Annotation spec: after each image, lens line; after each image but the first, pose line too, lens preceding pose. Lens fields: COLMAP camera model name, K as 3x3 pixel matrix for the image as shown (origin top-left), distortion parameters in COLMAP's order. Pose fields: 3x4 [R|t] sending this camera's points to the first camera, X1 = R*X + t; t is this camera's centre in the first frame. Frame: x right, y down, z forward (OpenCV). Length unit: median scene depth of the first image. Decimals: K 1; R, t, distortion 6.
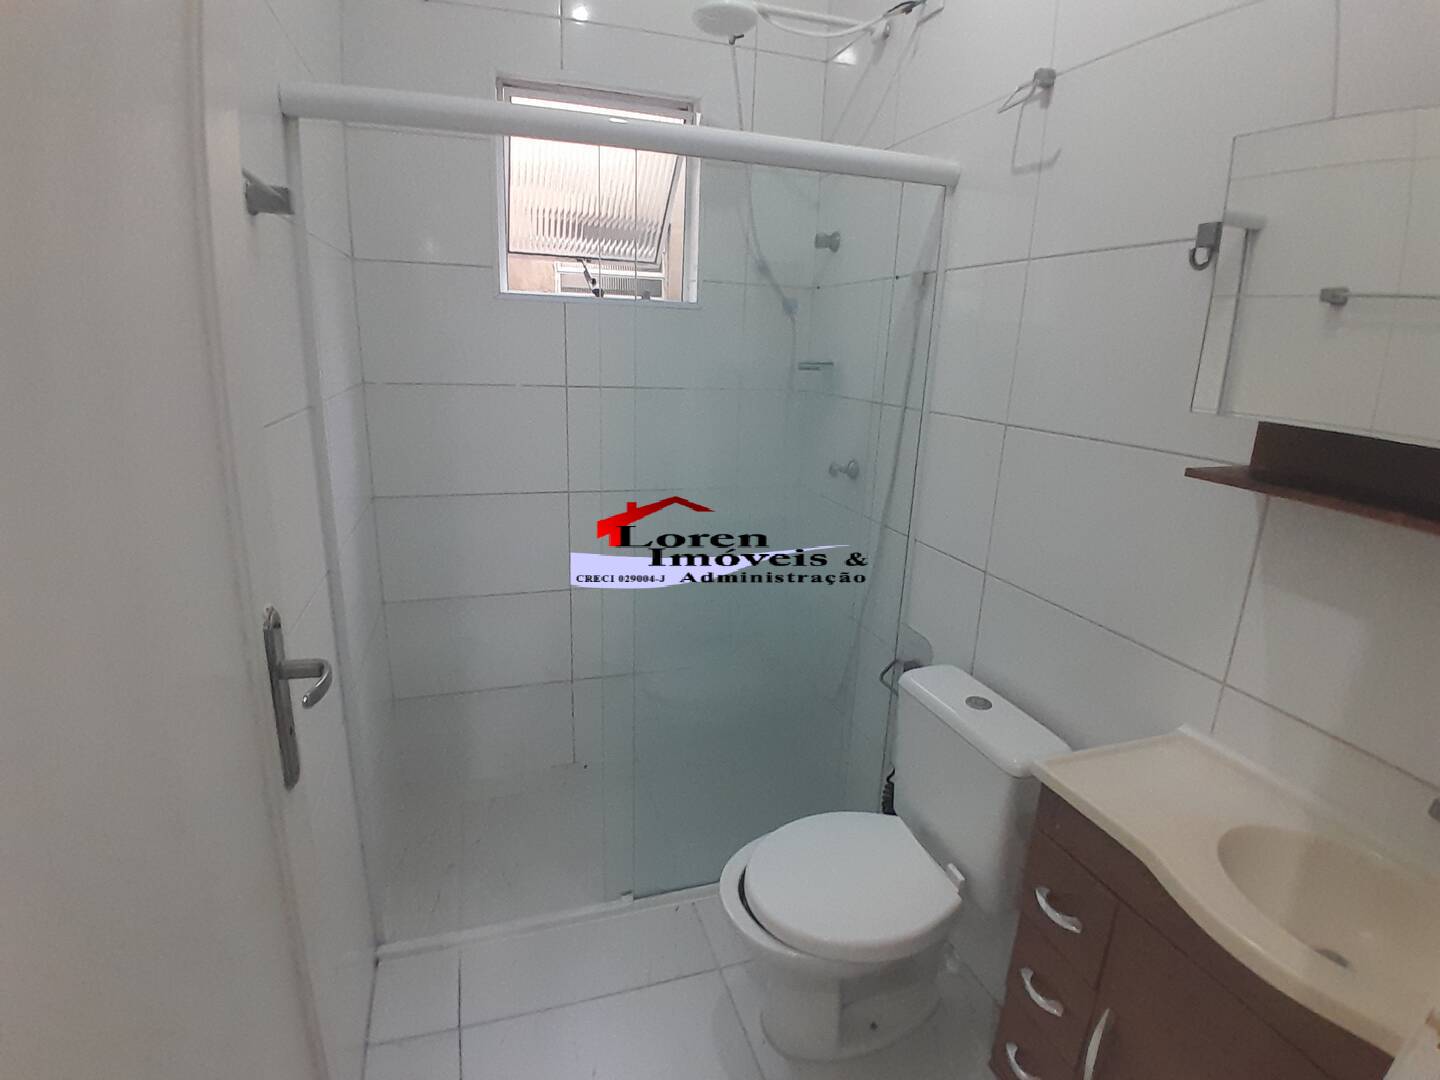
lens RADIAL K [[693.5, 0, 720.0], [0, 693.5, 540.0], [0, 0, 1]] dist [-0.099511, 0.002251]
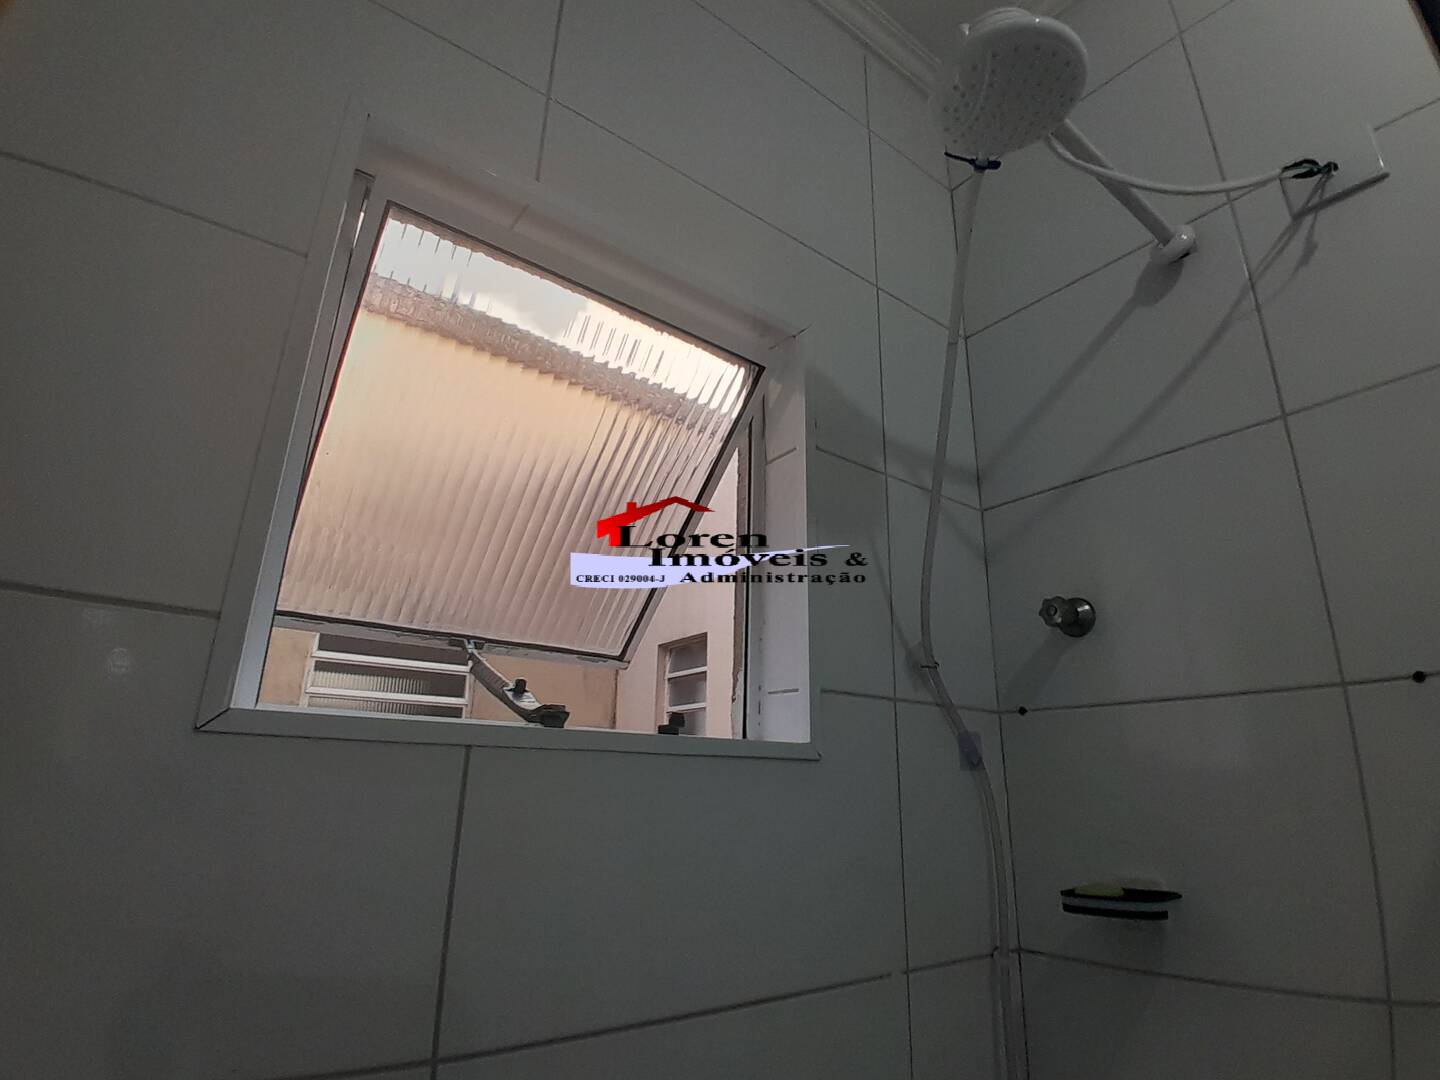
lens RADIAL K [[693.5, 0, 720.0], [0, 693.5, 540.0], [0, 0, 1]] dist [-0.099511, 0.002251]
pose [[0.943052, 0.098896, 0.317606, -0.244915], [0.097343, 0.830943, -0.547775, -0.263754], [-0.318085, 0.547497, 0.773995, 0.730487]]
